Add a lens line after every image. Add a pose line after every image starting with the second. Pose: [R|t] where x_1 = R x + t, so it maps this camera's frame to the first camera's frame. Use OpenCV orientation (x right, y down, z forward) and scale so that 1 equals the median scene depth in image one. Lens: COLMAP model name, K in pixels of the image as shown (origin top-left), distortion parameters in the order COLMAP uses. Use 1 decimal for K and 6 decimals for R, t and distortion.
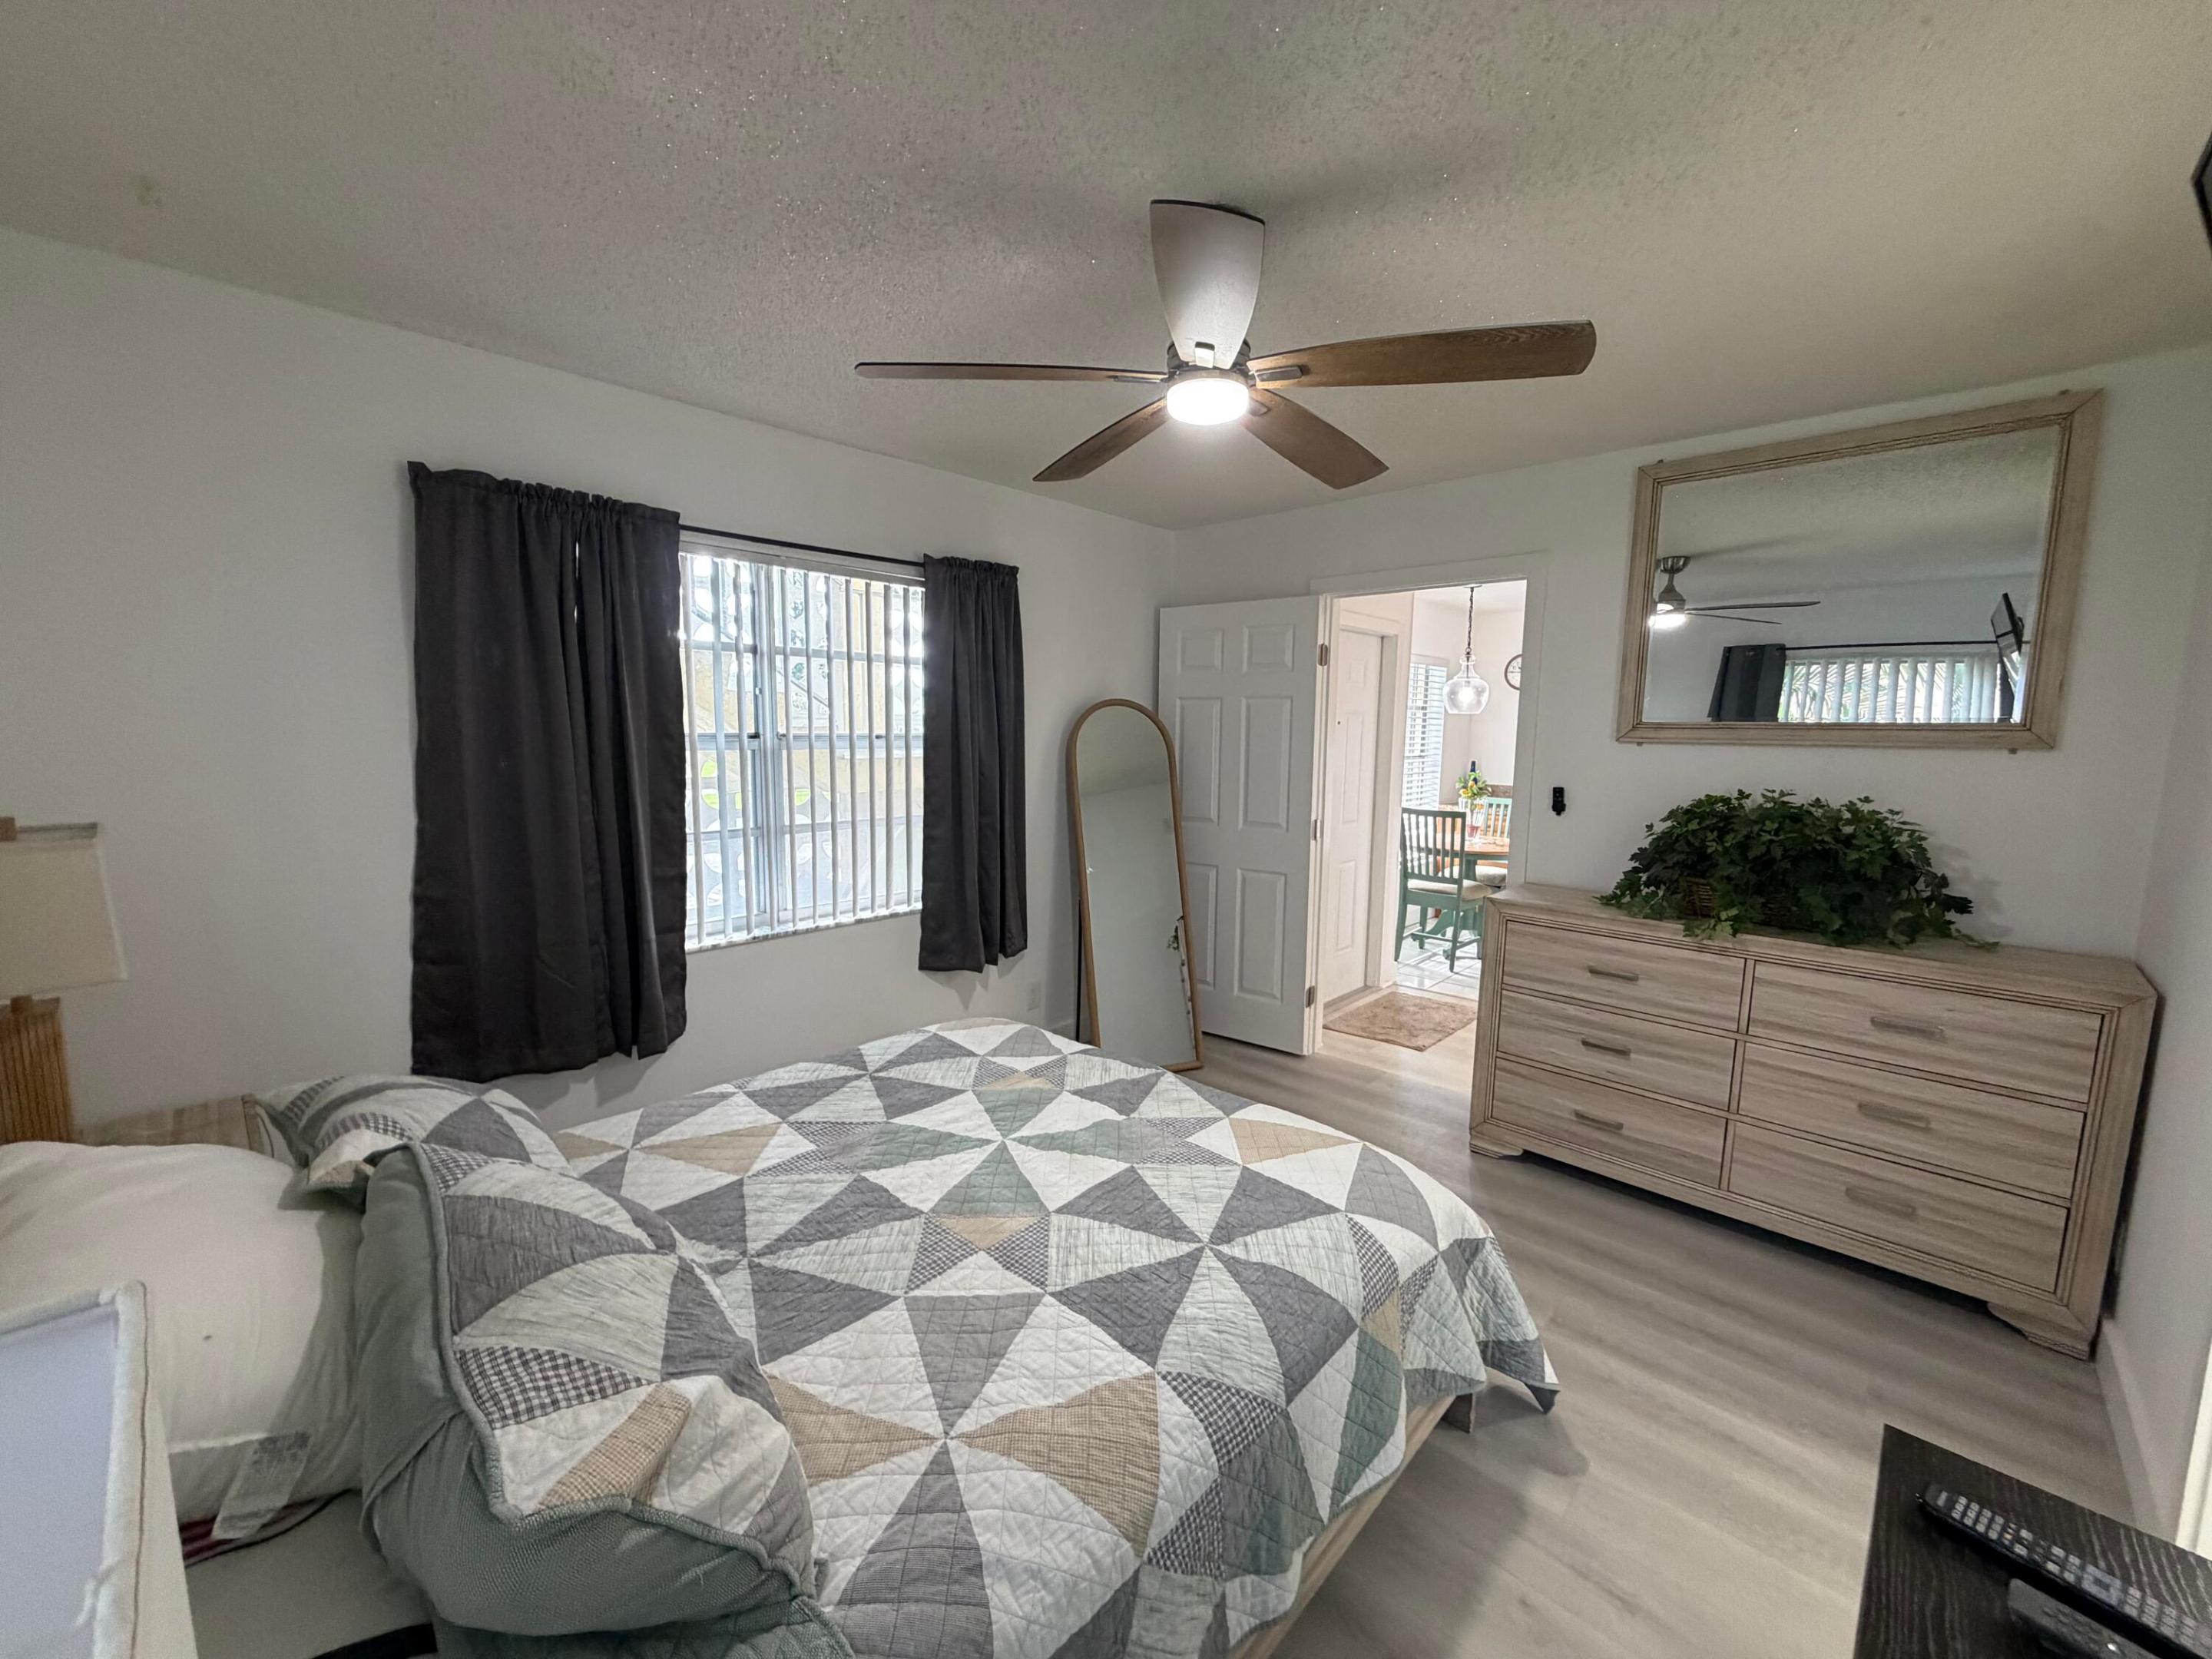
lens RADIAL K [[882.2, 0, 1101.6], [0, 882.2, 839.0], [0, 0, 1]] dist [0.000690, -0.000045]
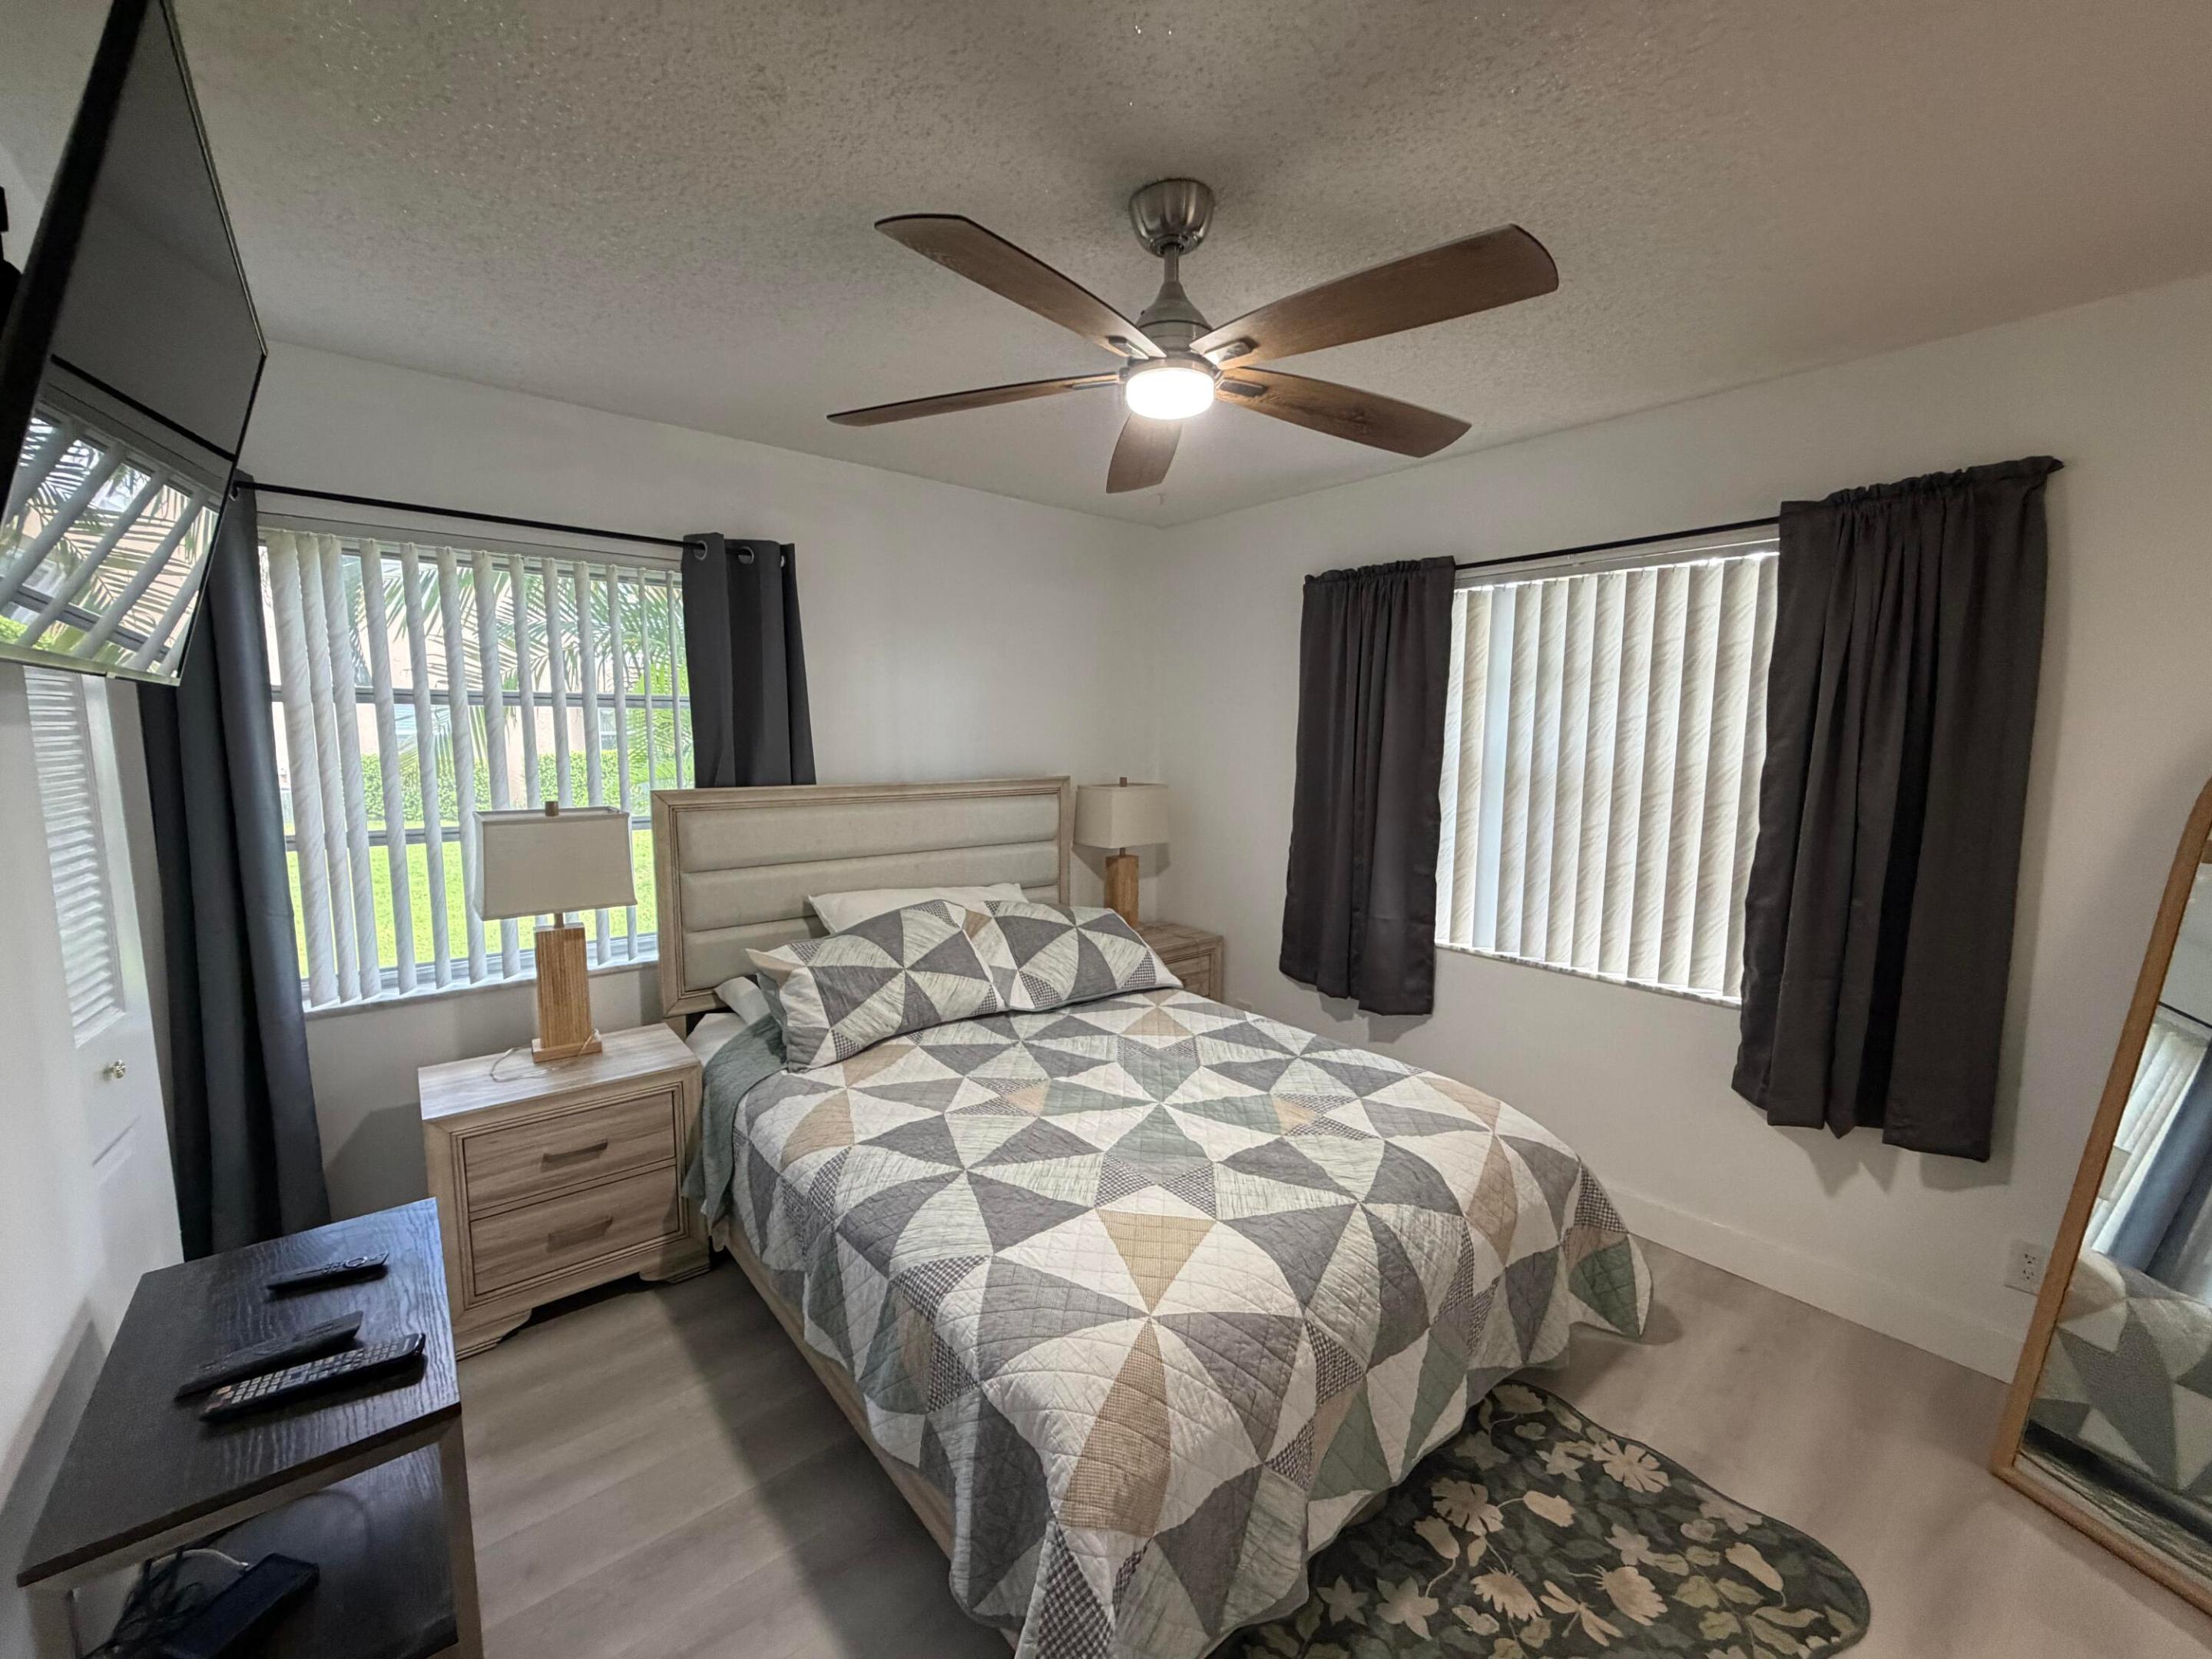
lens RADIAL K [[882.2, 0, 1099.3], [0, 882.2, 836.4], [0, 0, 1]] dist [0.000690, -0.000045]
pose [[-0.116137, 0.108768, -0.987260, 0.865129], [-0.138465, 0.982507, 0.124532, -0.113638], [0.983534, 0.151164, -0.099045, 0.858729]]
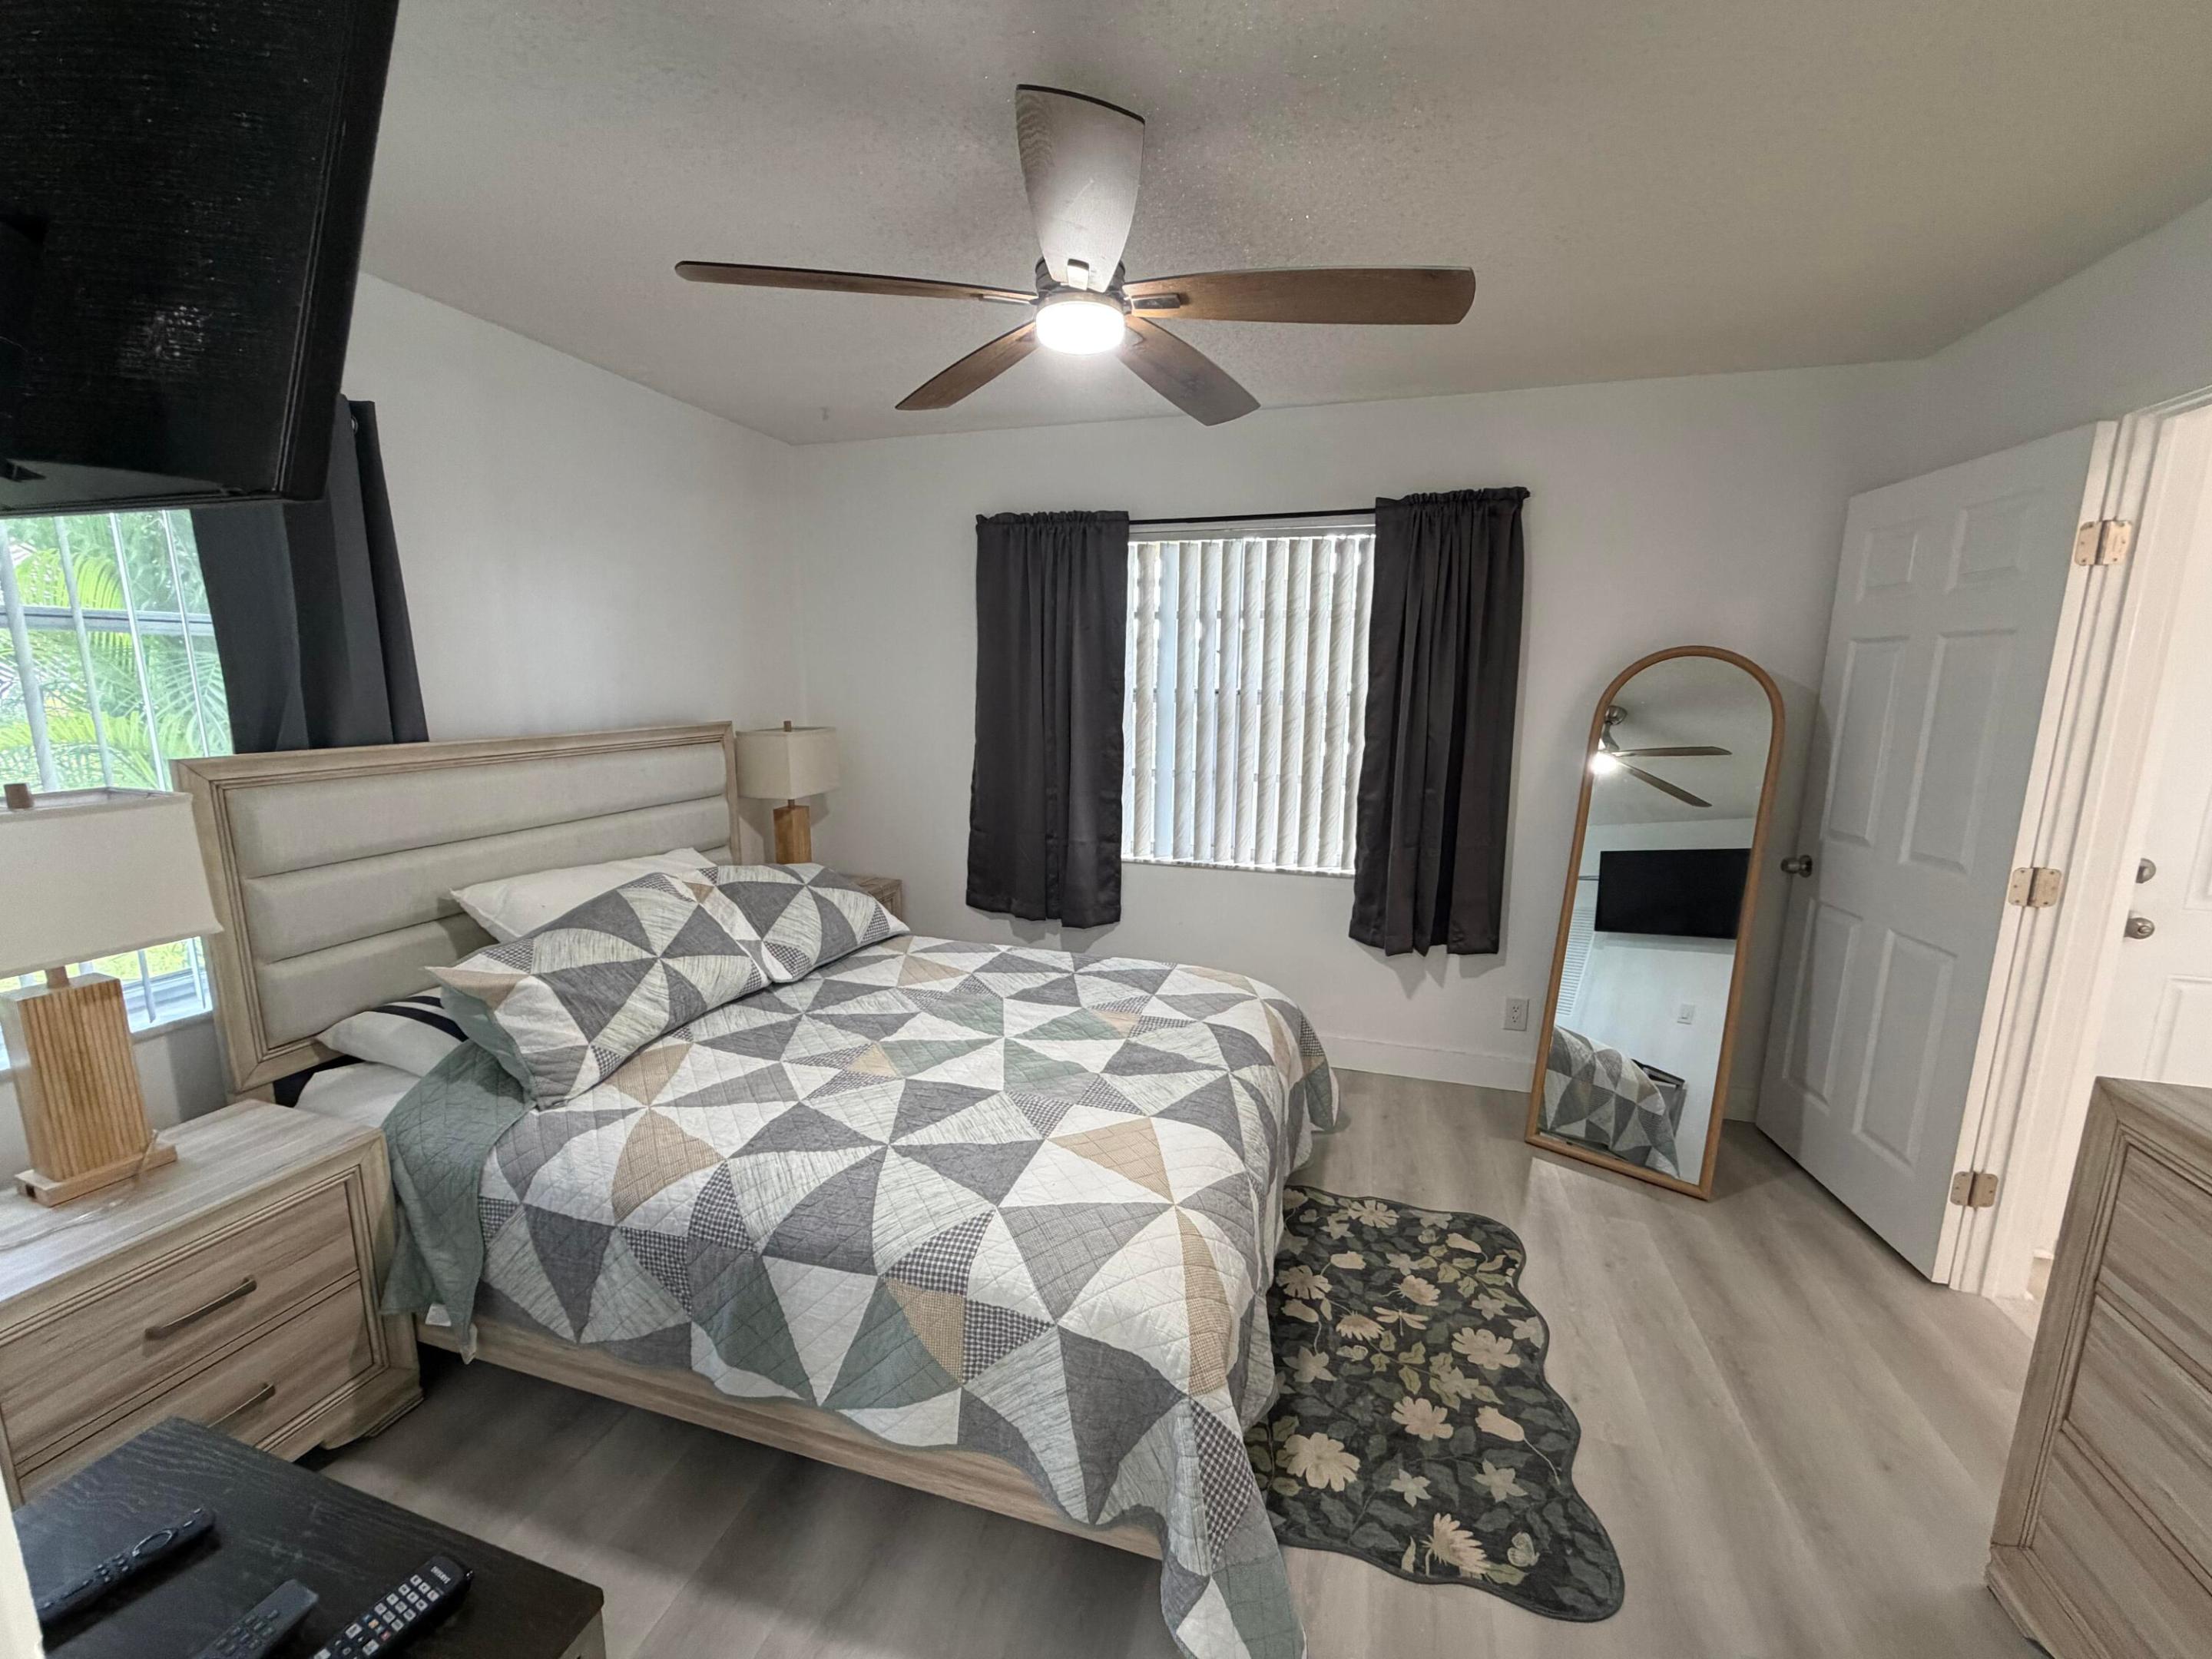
lens RADIAL K [[882.2, 0, 1100.3], [0, 882.2, 836.6], [0, 0, 1]] dist [0.000690, -0.000045]
pose [[0.448509, 0.155859, -0.880084, 0.814135], [-0.120041, 0.986261, 0.113487, -0.060027], [0.885680, 0.054747, 0.461057, 0.488887]]
